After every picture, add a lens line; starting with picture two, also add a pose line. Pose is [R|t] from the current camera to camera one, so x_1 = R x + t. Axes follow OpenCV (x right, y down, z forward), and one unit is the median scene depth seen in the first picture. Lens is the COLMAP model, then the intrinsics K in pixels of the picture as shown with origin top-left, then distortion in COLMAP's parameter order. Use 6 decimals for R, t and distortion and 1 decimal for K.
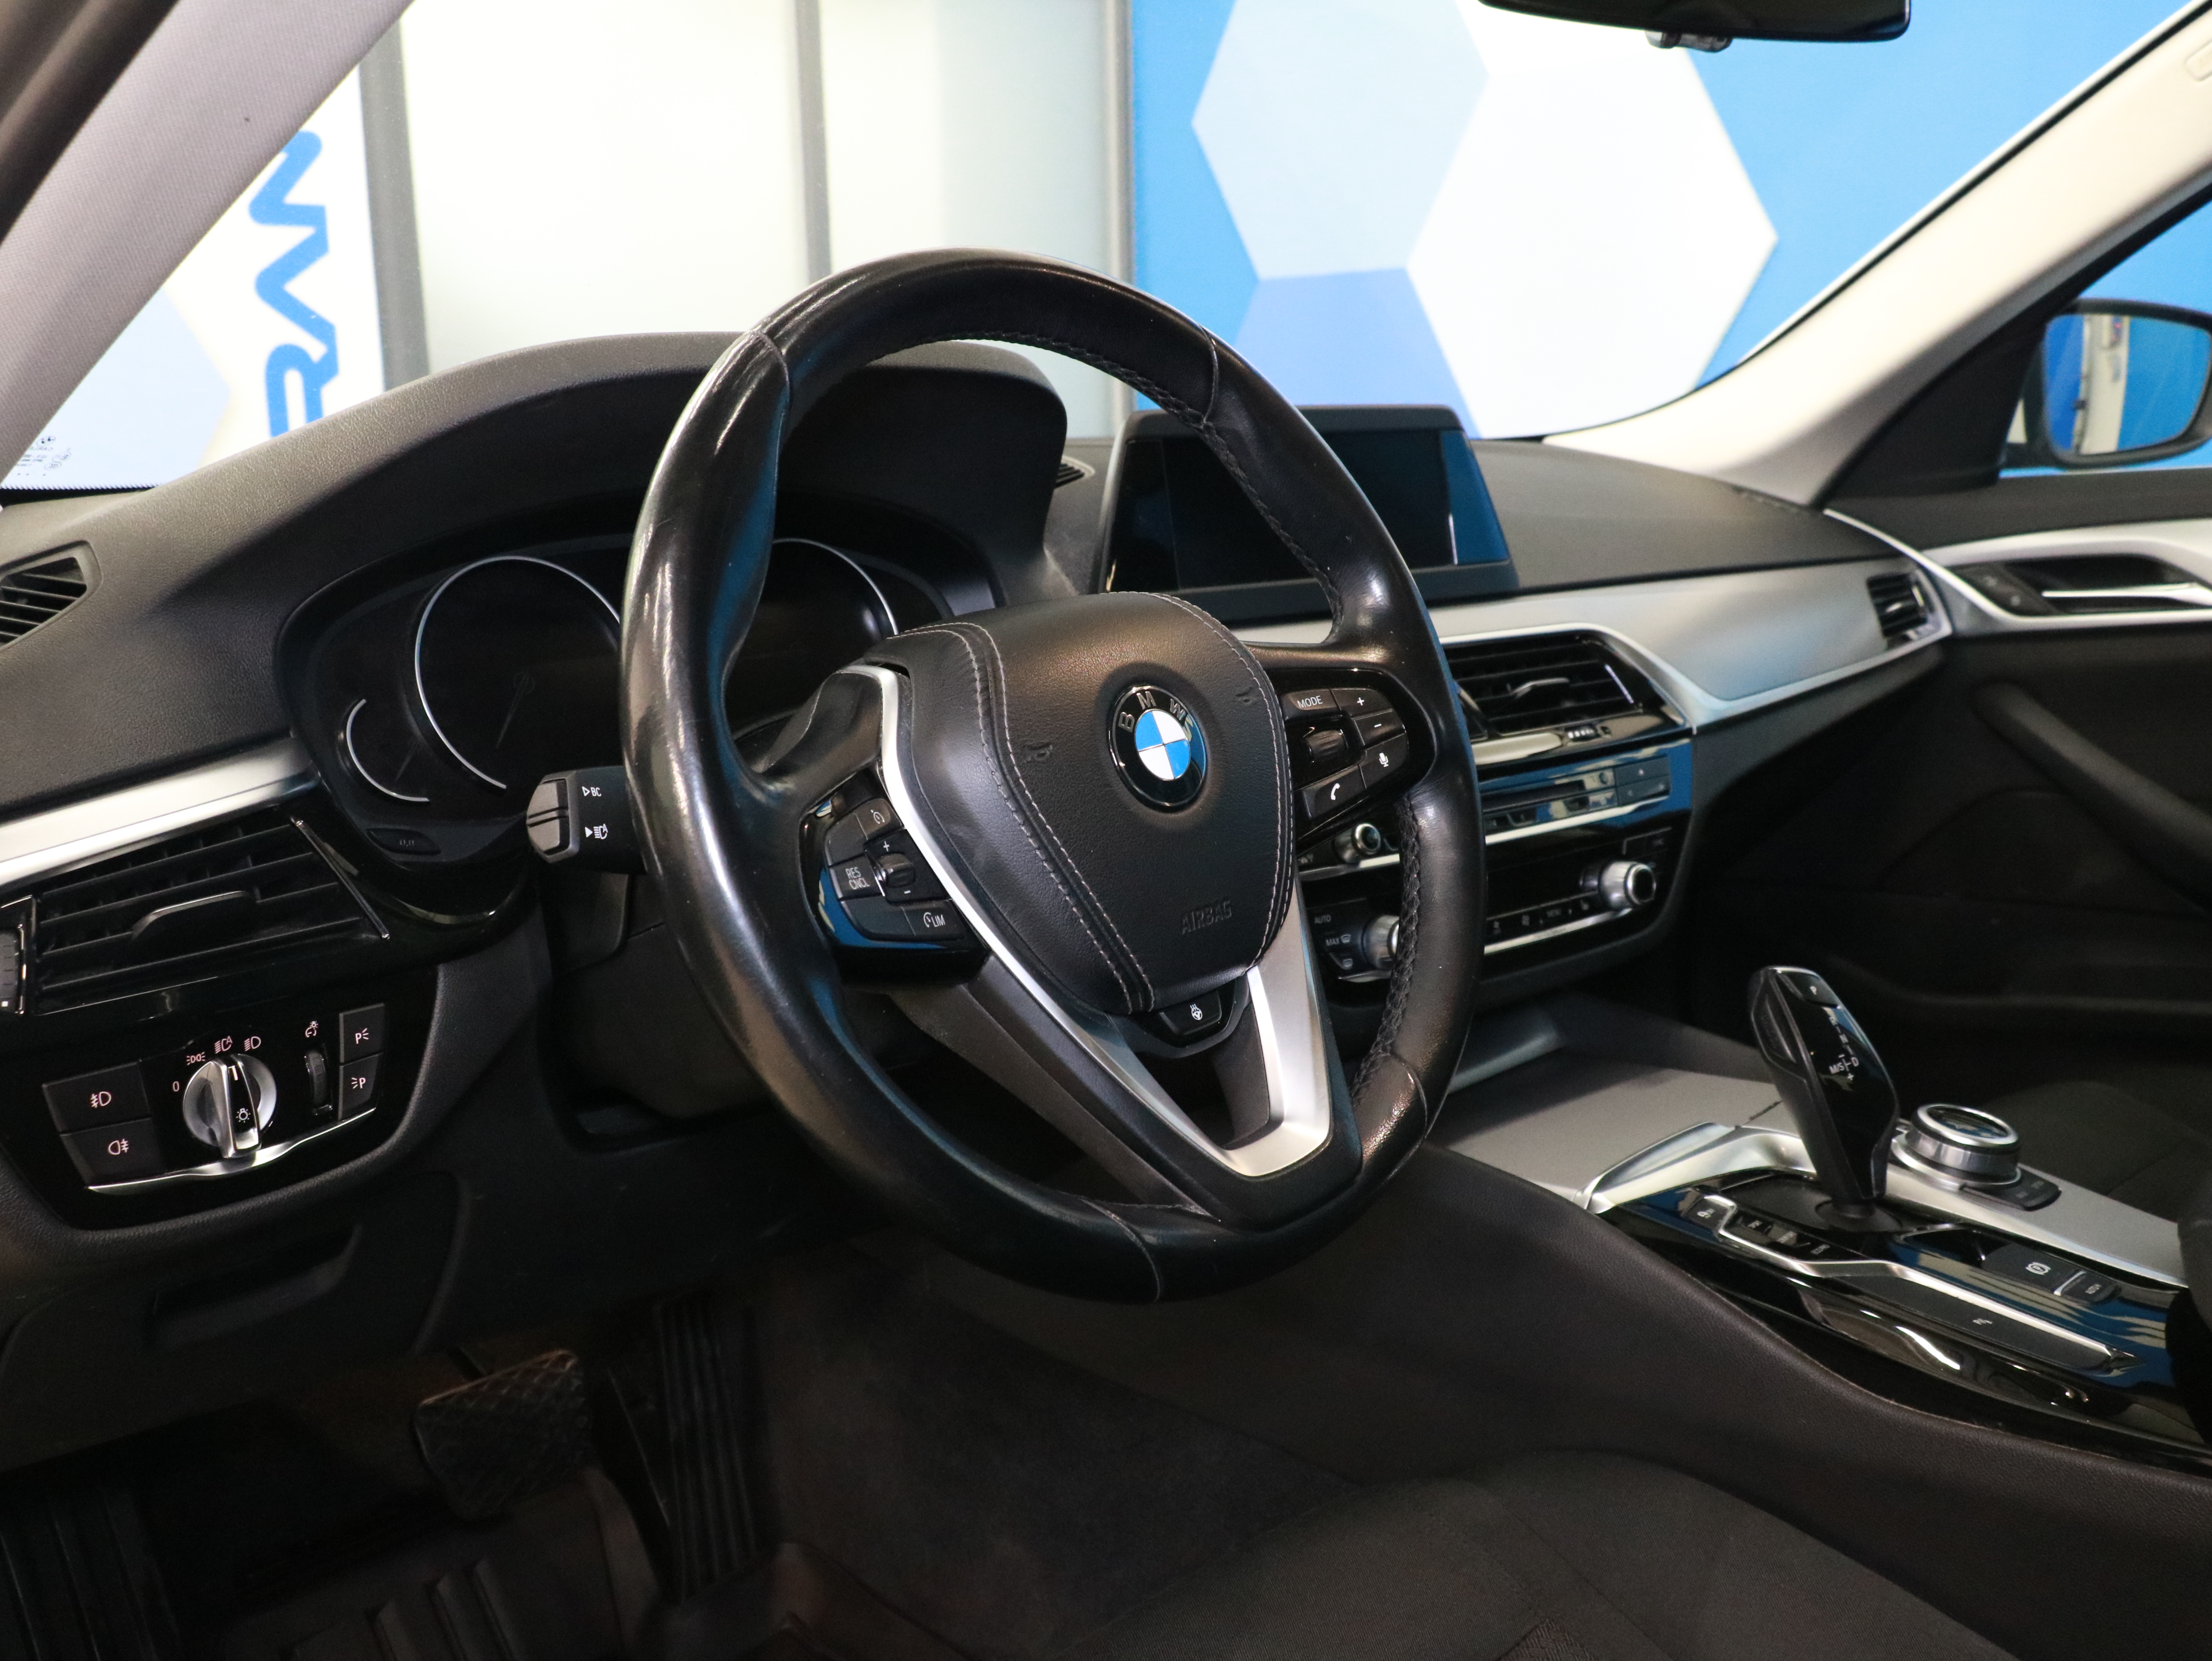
lens RADIAL K [[1989.3, 0, 1106.0], [0, 1989.3, 830.5], [0, 0, 1]] dist [-0.012820, -0.005897]
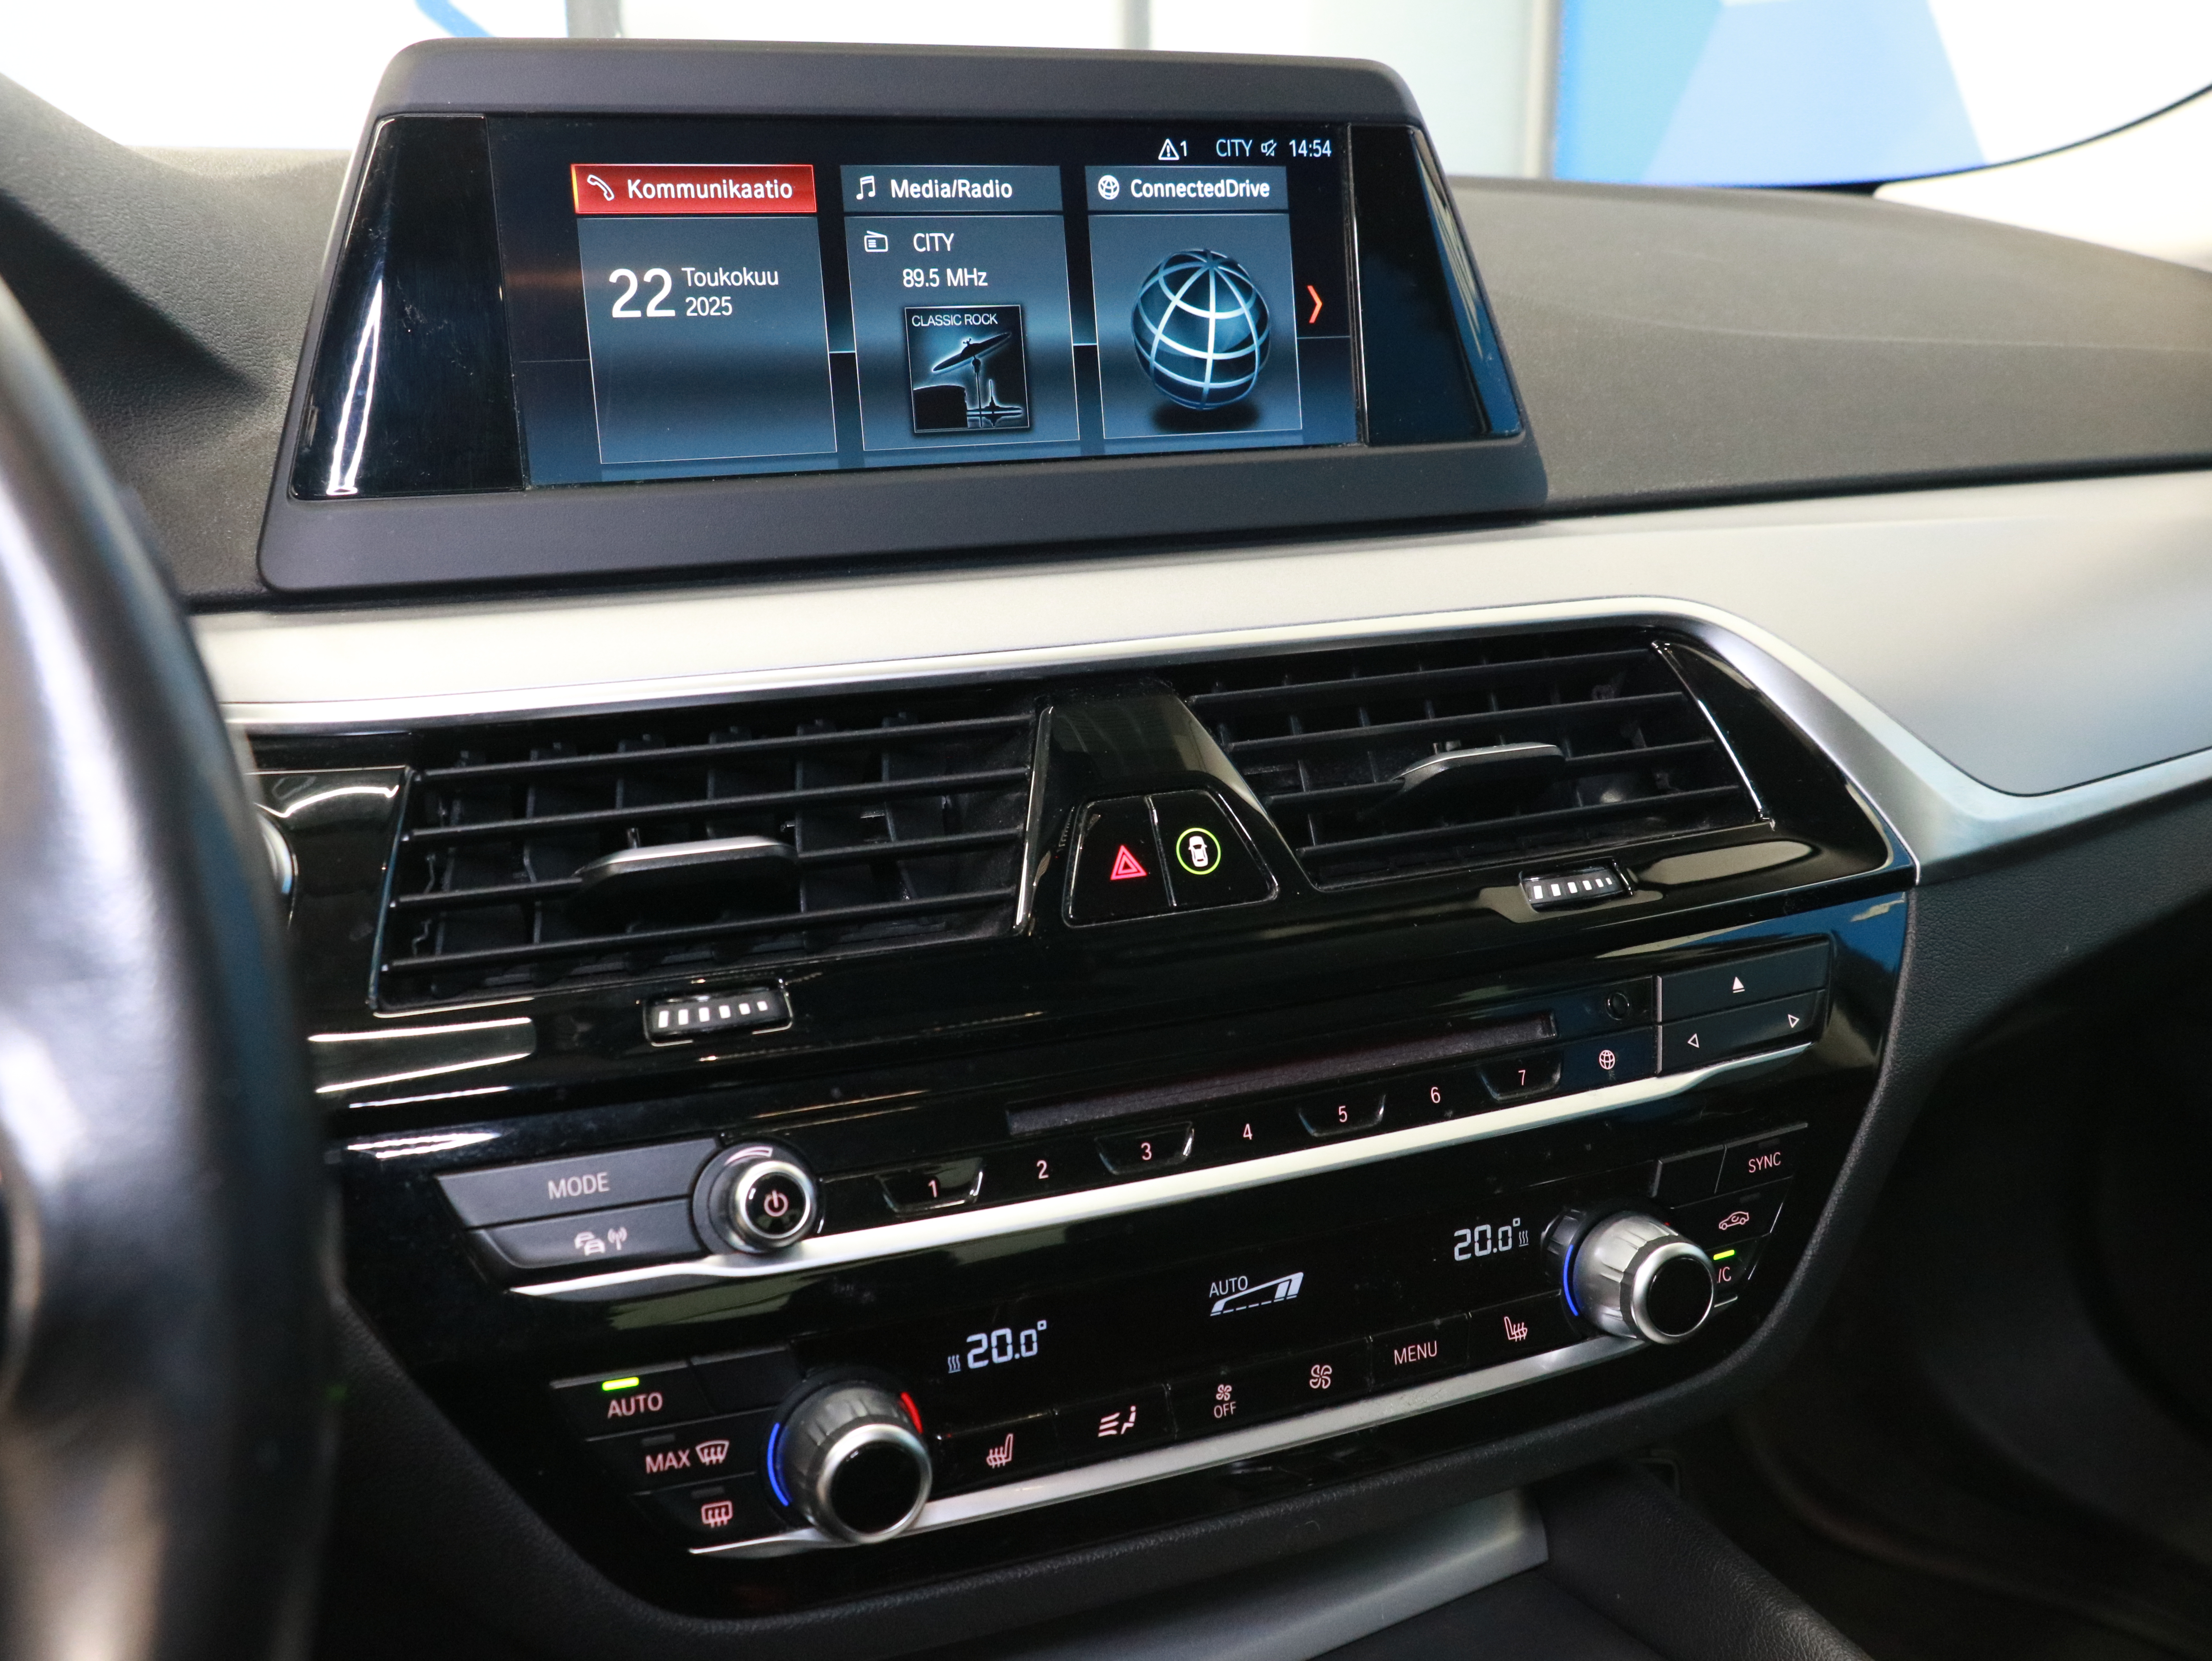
lens RADIAL K [[2213.1, 0, 1106.0], [0, 2213.1, 830.5], [0, 0, 1]] dist [0.013462, 0.002852]
pose [[0.972229, 0.080849, -0.219624, 0.286930], [-0.064375, 0.994619, 0.081171, -0.106349], [0.225004, -0.064779, 0.972202, 0.636026]]
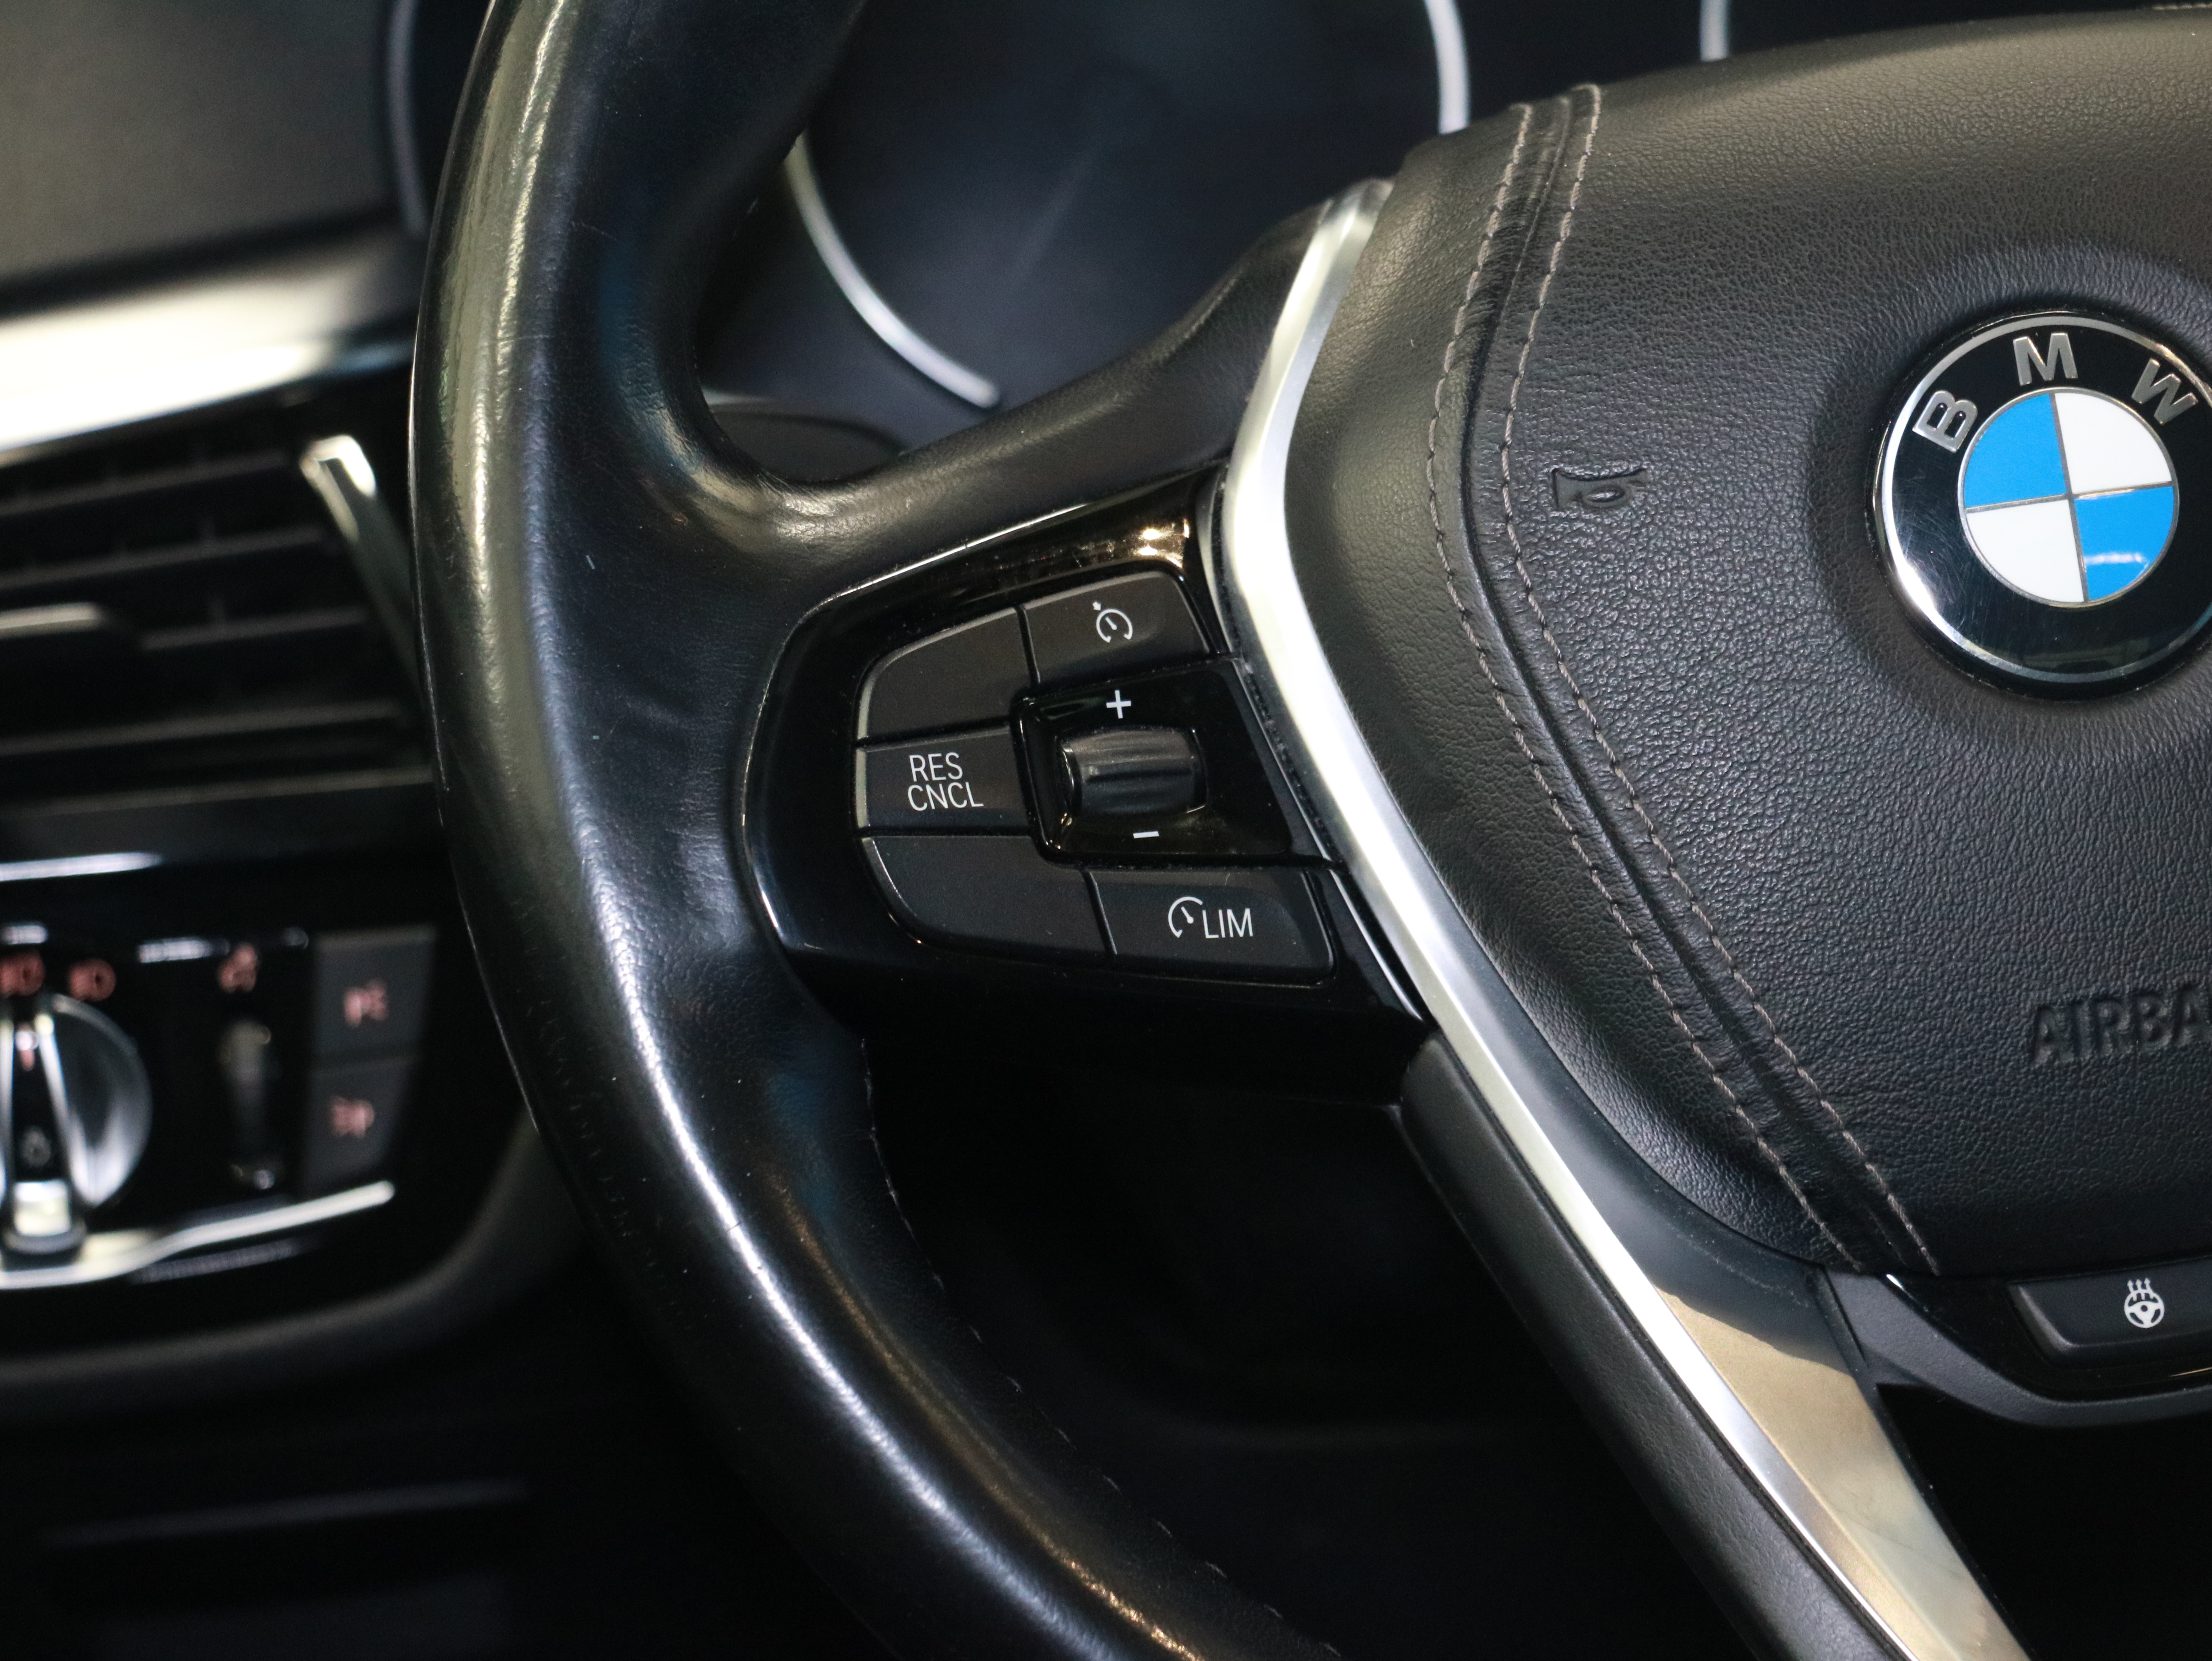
lens RADIAL K [[7192.9, 0, 1106.0], [0, 7192.9, 830.5], [0, 0, 1]] dist [0.000803, -0.618948]
pose [[0.793734, 0.133612, -0.593409, 0.444484], [-0.092289, 0.990735, 0.099630, -0.066106], [0.601223, -0.024315, 0.798711, -0.047440]]
